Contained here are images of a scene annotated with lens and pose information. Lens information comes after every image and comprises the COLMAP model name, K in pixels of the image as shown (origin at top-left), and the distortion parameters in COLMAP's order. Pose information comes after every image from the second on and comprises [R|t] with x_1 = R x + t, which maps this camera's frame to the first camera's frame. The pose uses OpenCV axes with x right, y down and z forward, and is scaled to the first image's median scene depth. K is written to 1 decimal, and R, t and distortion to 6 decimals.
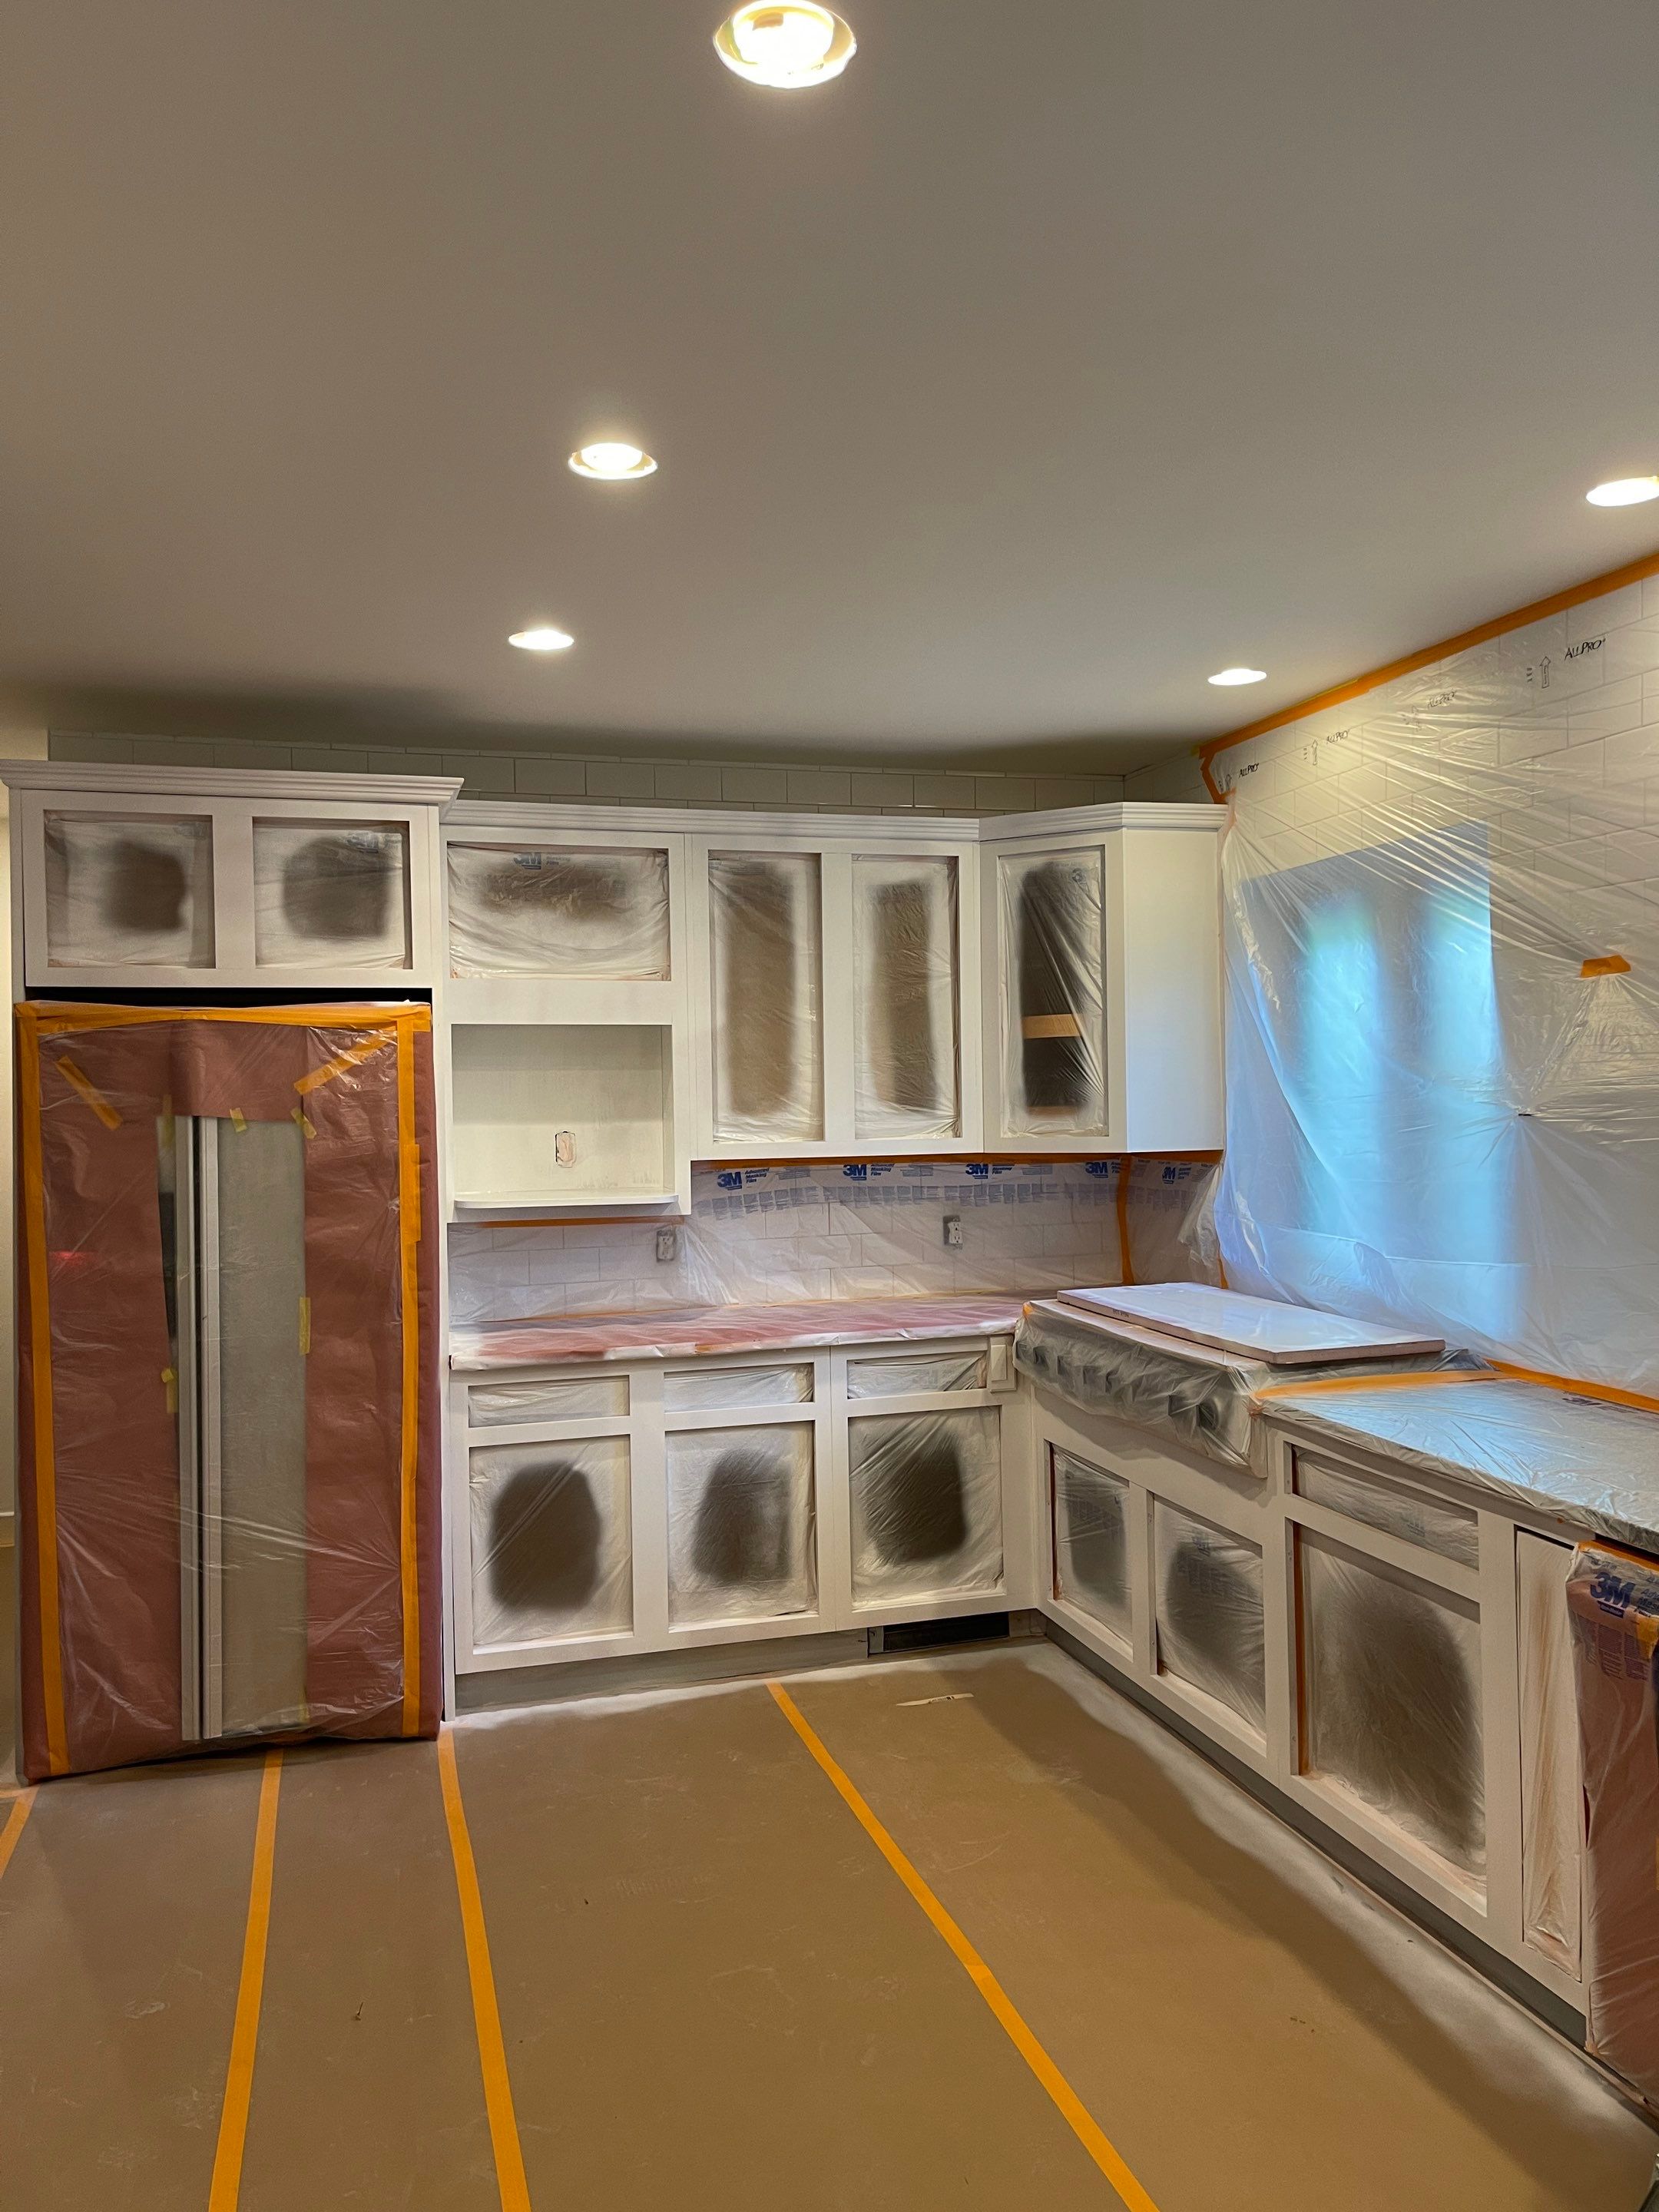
lens RADIAL K [[1688.7, 0, 835.7], [0, 1688.7, 1094.6], [0, 0, 1]] dist [0.048849, -0.041713]
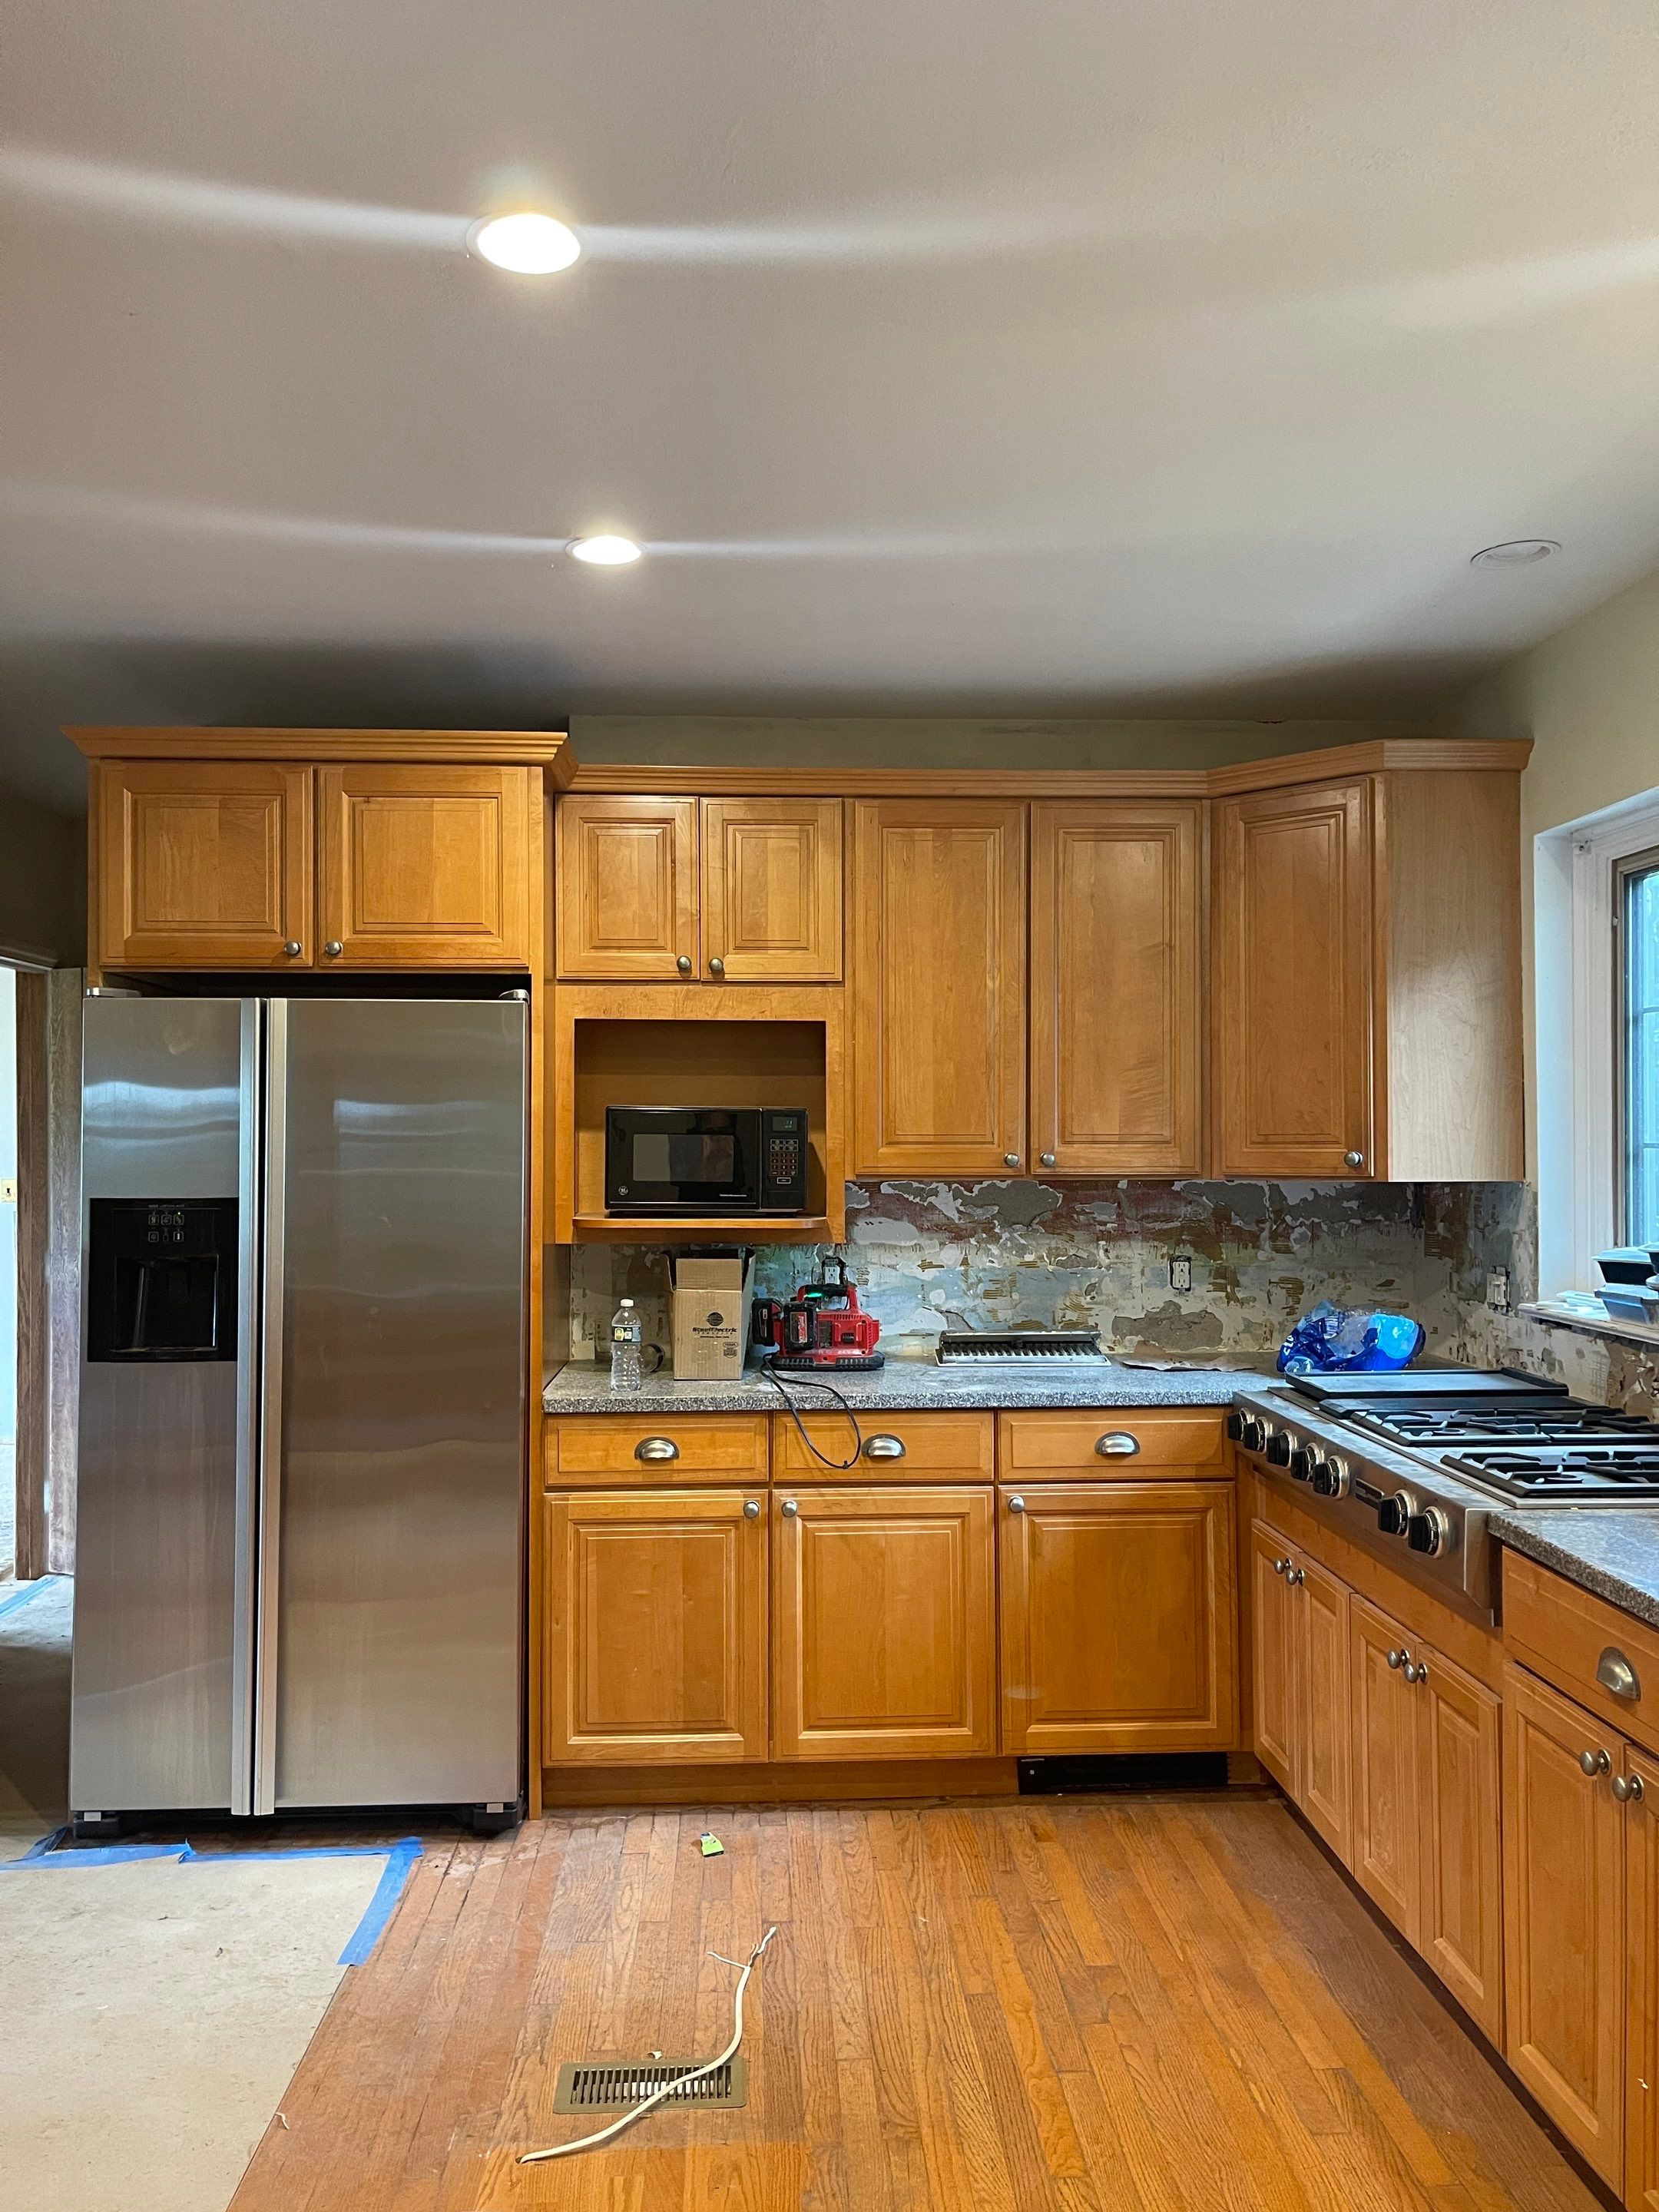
lens RADIAL K [[1688.7, 0, 831.9], [0, 1688.7, 1119.4], [0, 0, 1]] dist [0.048849, -0.041713]
pose [[0.972791, 0.010958, -0.231427, 0.121170], [-0.013660, 0.999856, -0.010076, 0.019648], [0.231283, 0.012963, 0.972800, 0.195973]]
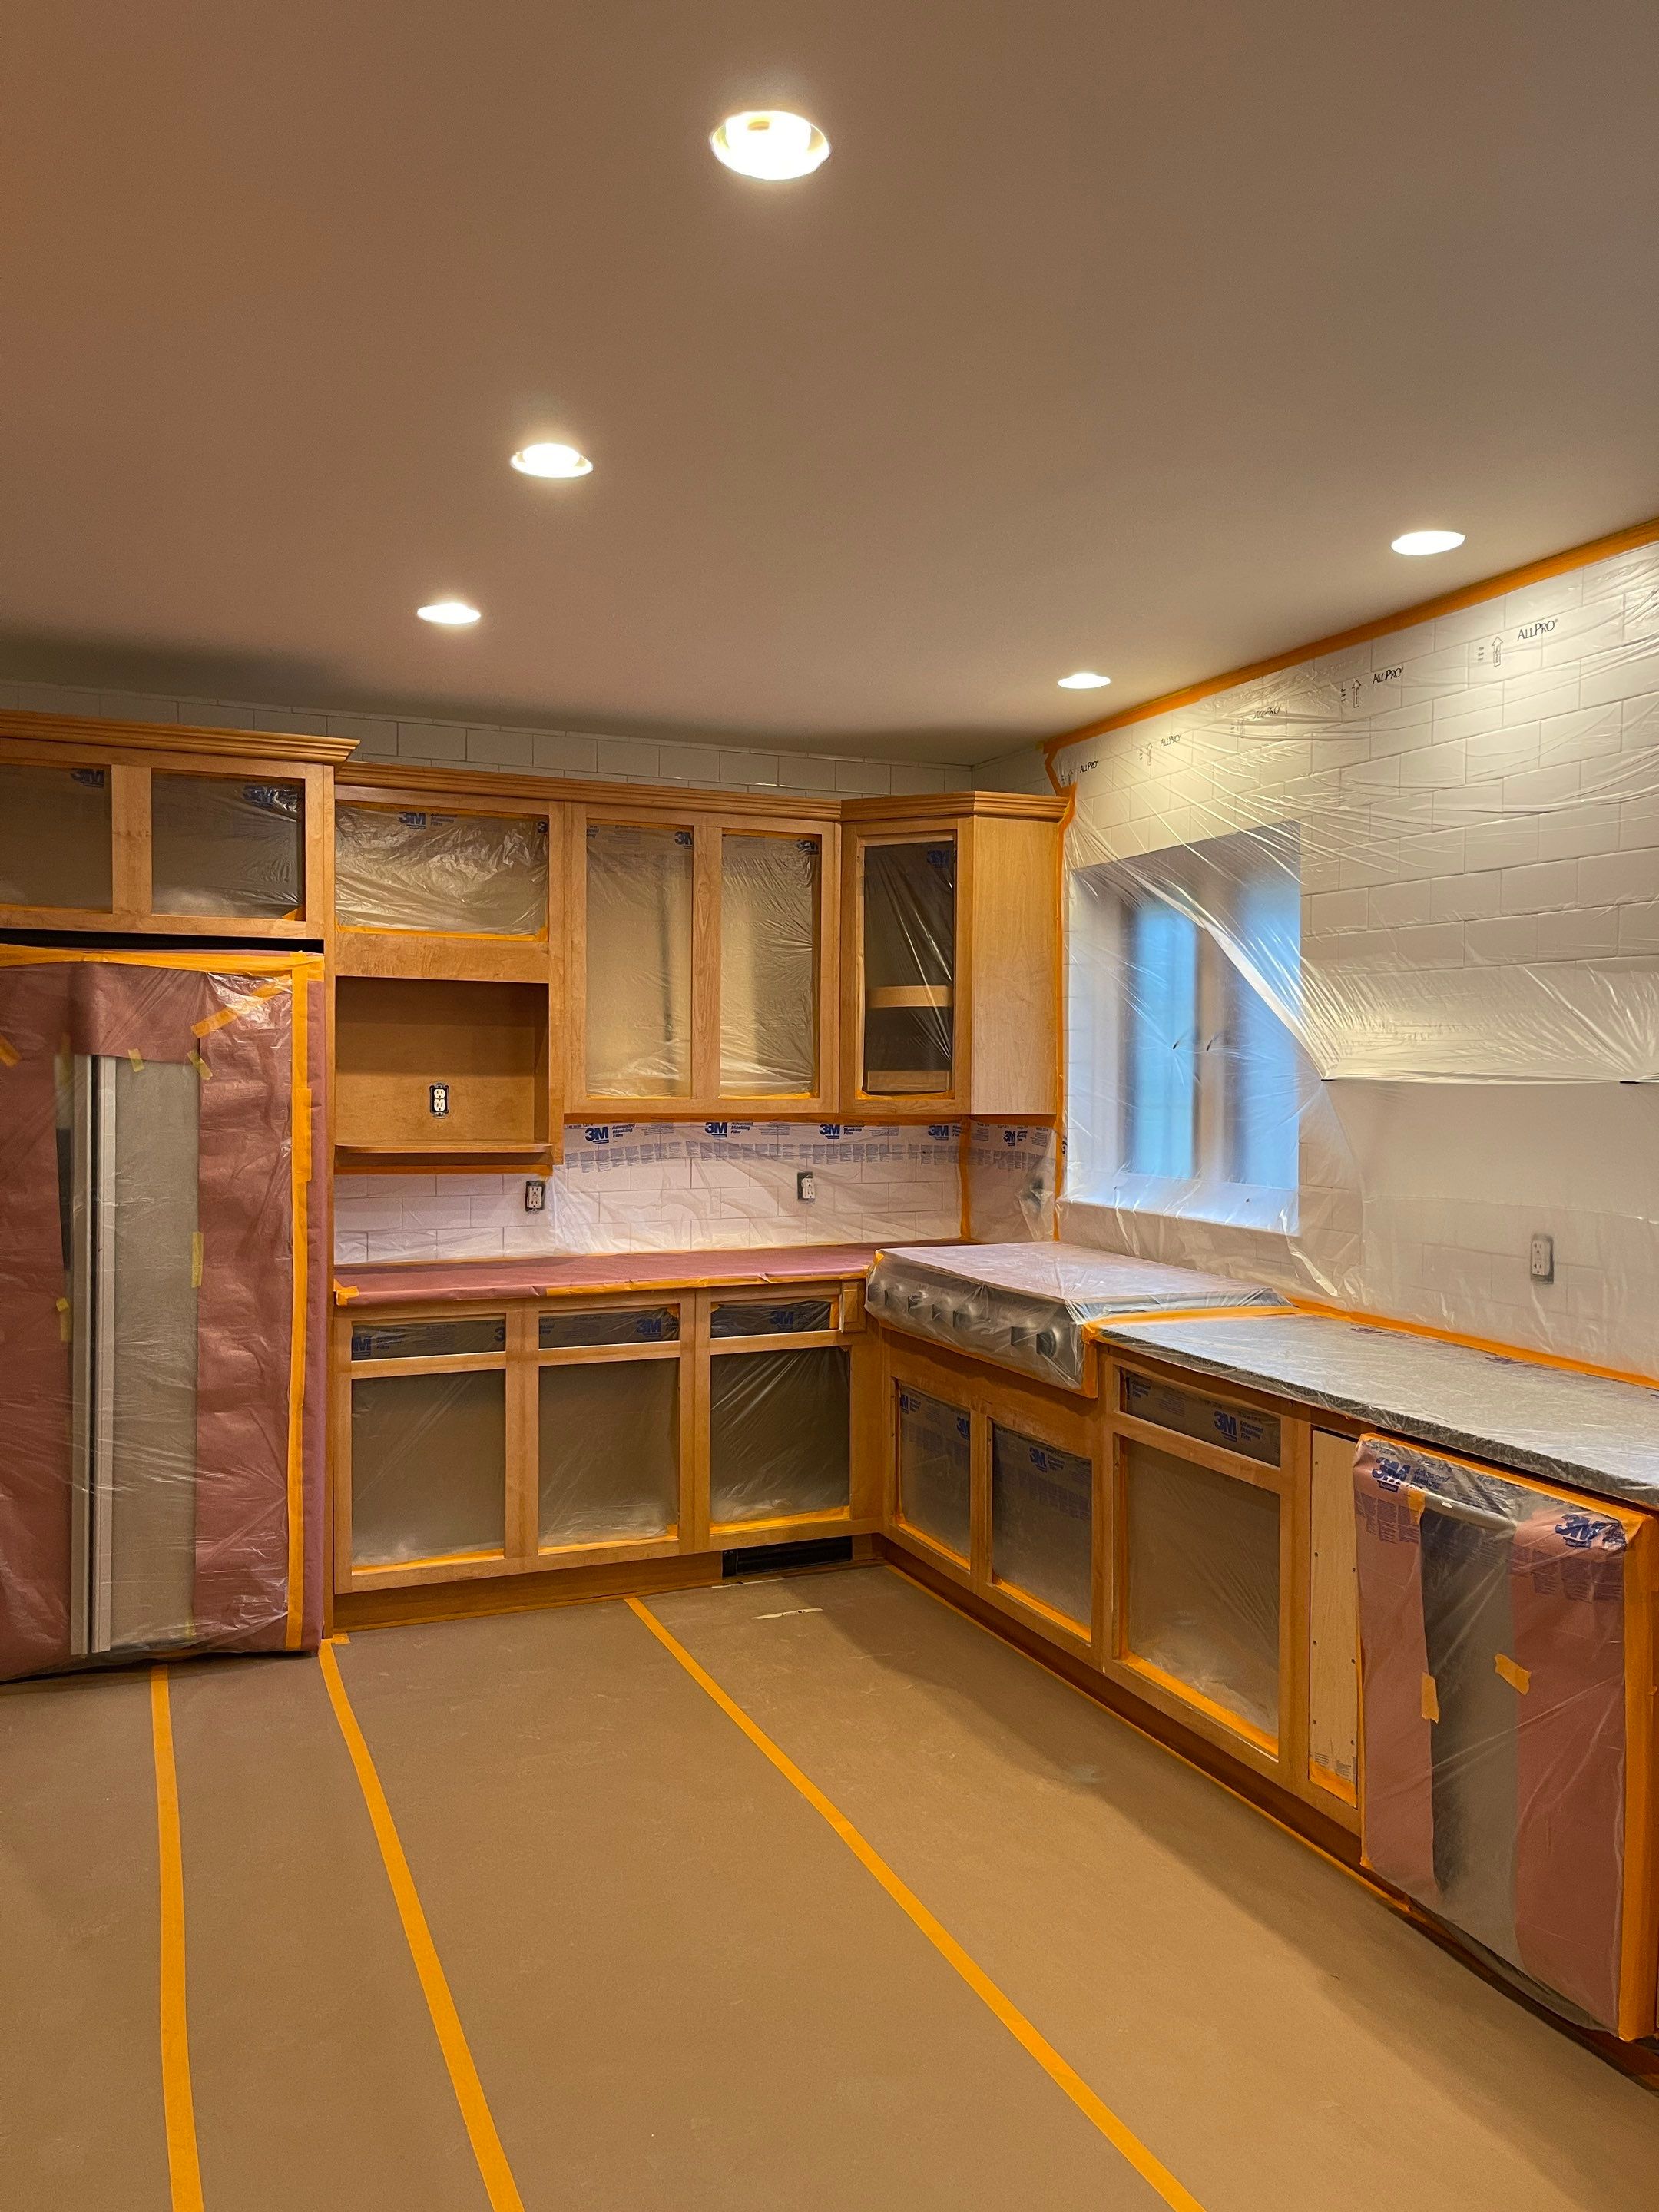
lens RADIAL K [[1688.7, 0, 849.4], [0, 1688.7, 1096.0], [0, 0, 1]] dist [0.048849, -0.041713]
pose [[0.992742, 0.022065, 0.118223, -0.040383], [-0.023499, 0.999666, 0.010751, 0.014906], [-0.117947, -0.013451, 0.992929, -0.080459]]
